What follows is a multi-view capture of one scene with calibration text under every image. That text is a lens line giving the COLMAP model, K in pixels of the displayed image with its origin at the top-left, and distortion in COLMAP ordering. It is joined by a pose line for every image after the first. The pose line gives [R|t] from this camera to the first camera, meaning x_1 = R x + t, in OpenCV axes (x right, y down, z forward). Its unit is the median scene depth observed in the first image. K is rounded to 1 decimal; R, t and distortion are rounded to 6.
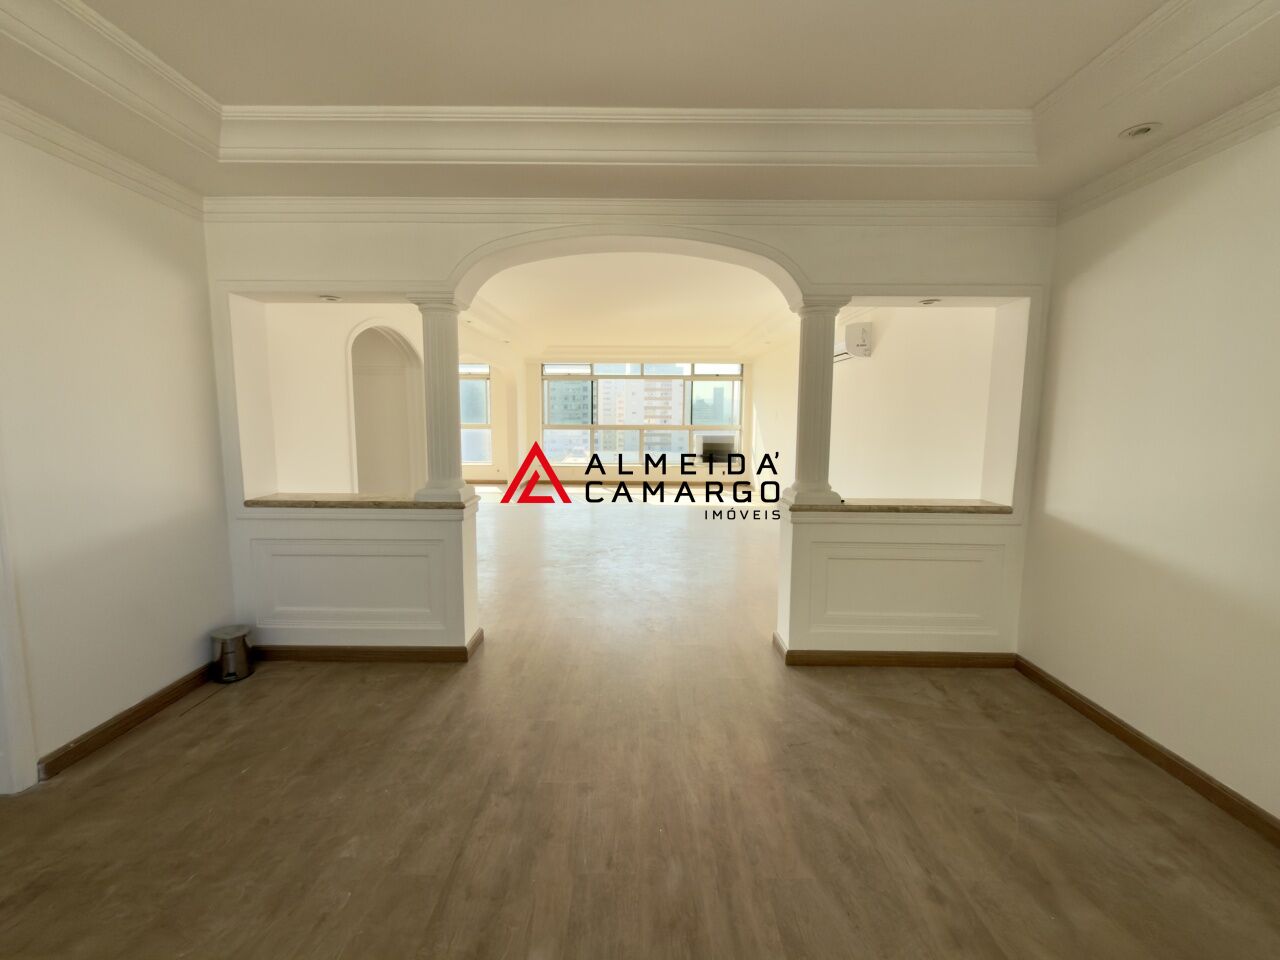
lens RADIAL K [[517.1, 0, 640.0], [0, 517.1, 480.0], [0, 0, 1]] dist [-0.001825, -0.000294]
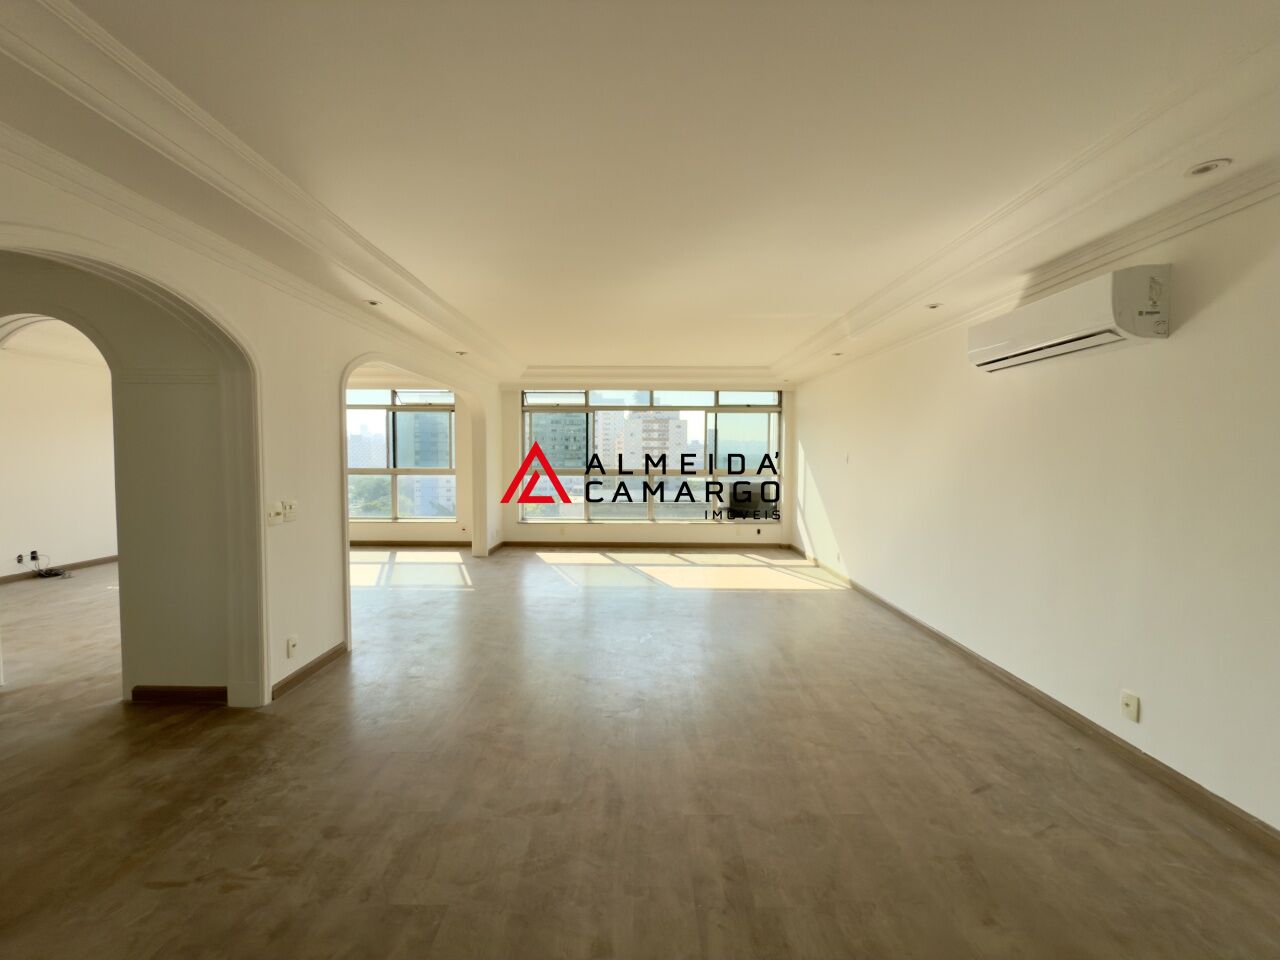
lens RADIAL K [[517.1, 0, 640.0], [0, 517.1, 480.0], [0, 0, 1]] dist [-0.001825, -0.000294]
pose [[0.999997, -0.001770, 0.001709, -0.015163], [0.001897, 0.997006, -0.077298, -0.032165], [-0.001567, 0.077301, 0.997007, 0.237092]]
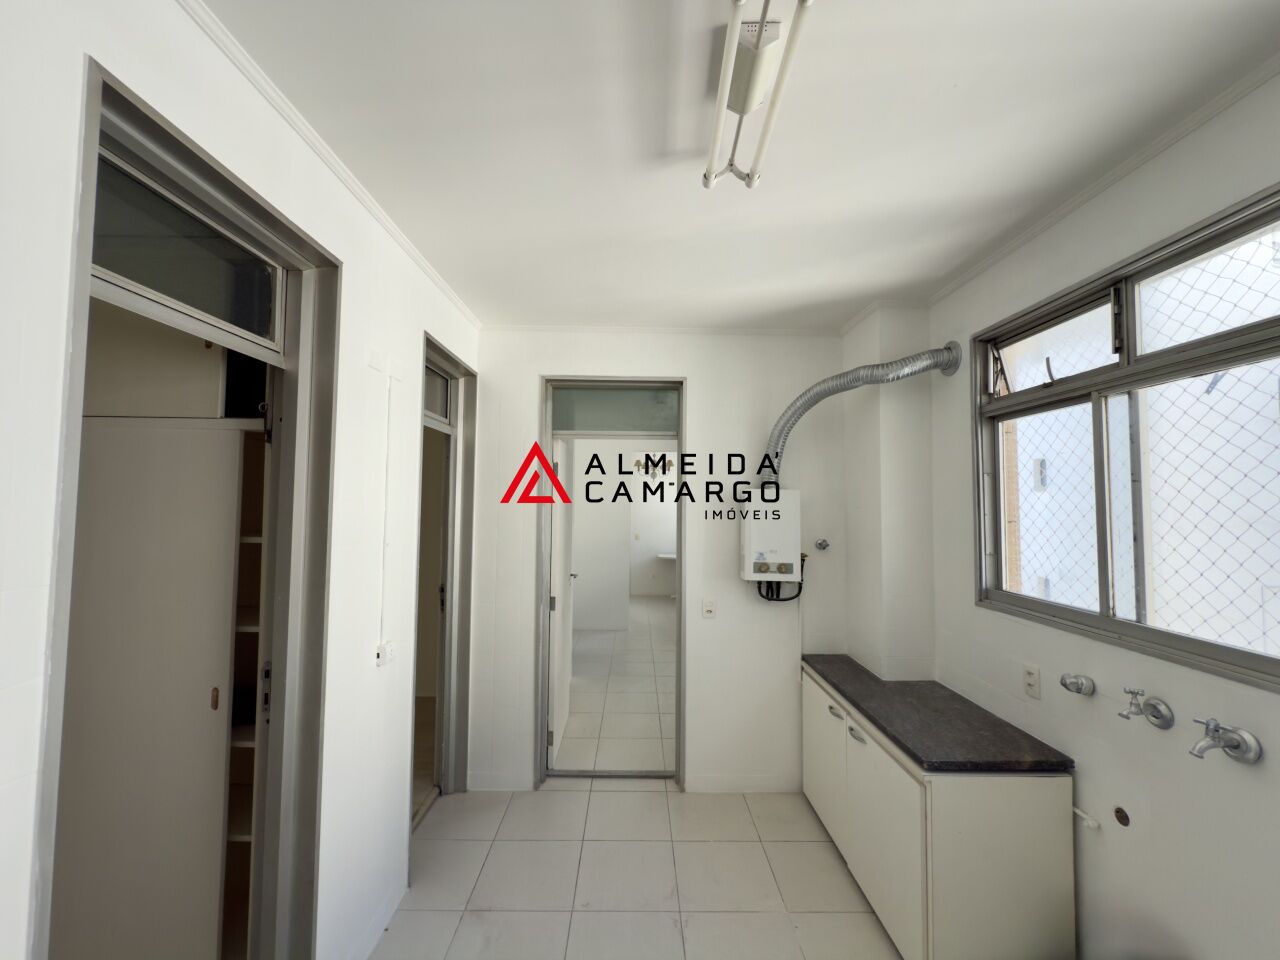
lens RADIAL K [[517.1, 0, 640.0], [0, 517.1, 480.0], [0, 0, 1]] dist [-0.001825, -0.000294]
pose [[0.013285, -0.054186, -0.998442, 0.272997], [-0.127655, 0.990268, -0.055441, -0.136139], [0.991730, 0.128192, 0.006239, 0.857990]]
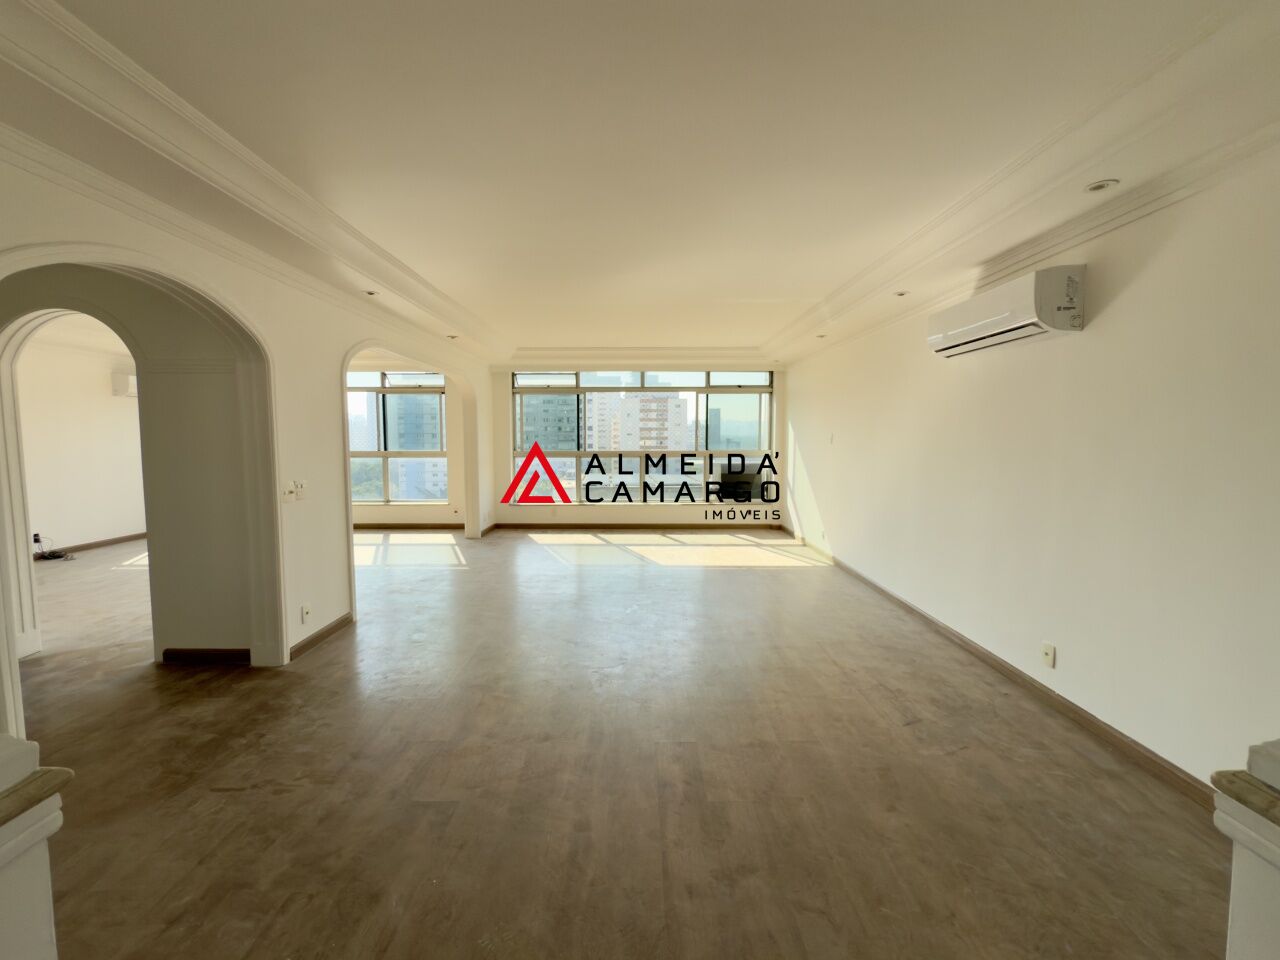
lens RADIAL K [[543.6, 0, 635.1], [0, 543.6, 480.9], [0, 0, 1]] dist [-0.000150, -0.000073]
pose [[0.999977, -0.006444, -0.002066, -0.006270], [0.006347, 0.999011, -0.043998, -0.026819], [0.002348, 0.043984, 0.999029, 0.195059]]
